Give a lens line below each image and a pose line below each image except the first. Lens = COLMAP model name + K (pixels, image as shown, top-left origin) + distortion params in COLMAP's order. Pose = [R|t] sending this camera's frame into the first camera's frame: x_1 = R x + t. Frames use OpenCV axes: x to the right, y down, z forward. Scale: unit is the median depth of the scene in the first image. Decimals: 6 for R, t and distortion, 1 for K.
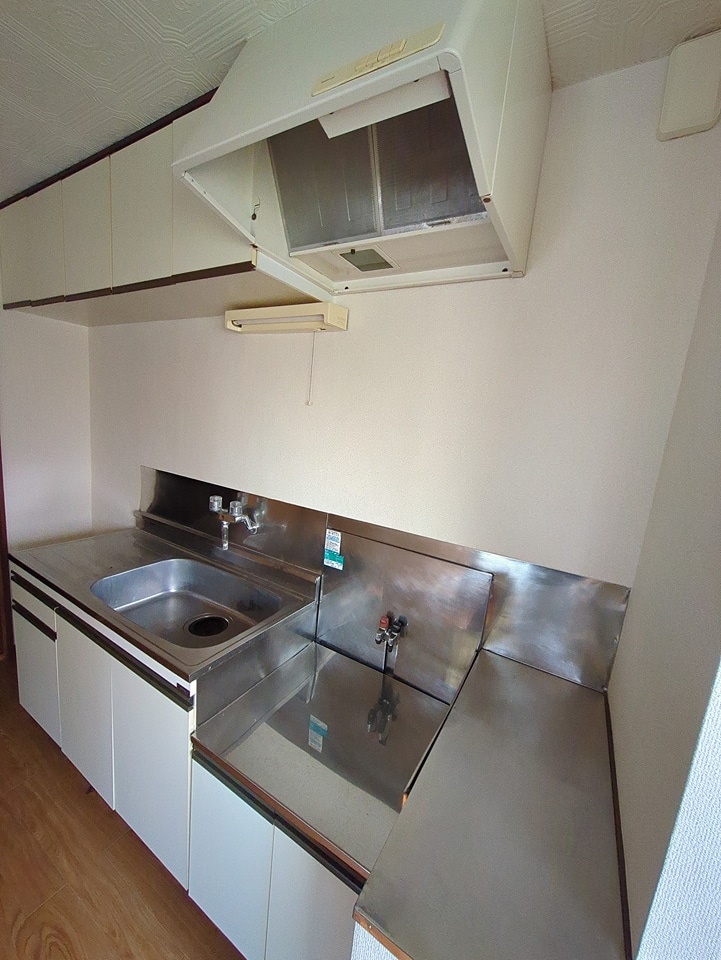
lens RADIAL K [[376.7, 0, 356.7], [0, 376.7, 483.5], [0, 0, 1]] dist [-0.000425, -0.000082]
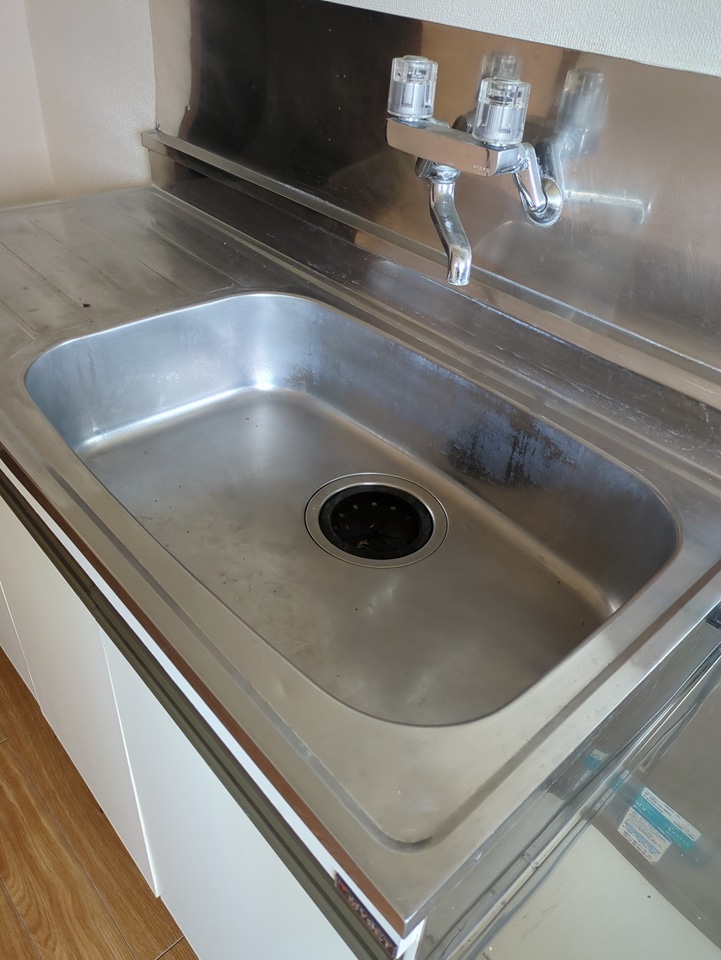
lens RADIAL K [[695.2, 0, 357.9], [0, 695.2, 469.6], [0, 0, 1]] dist [0.023851, -0.004183]
pose [[0.959908, 0.152371, -0.235285, -0.257059], [-0.034023, 0.896488, 0.441760, 0.074811], [0.278241, -0.416044, 0.865730, 0.467132]]
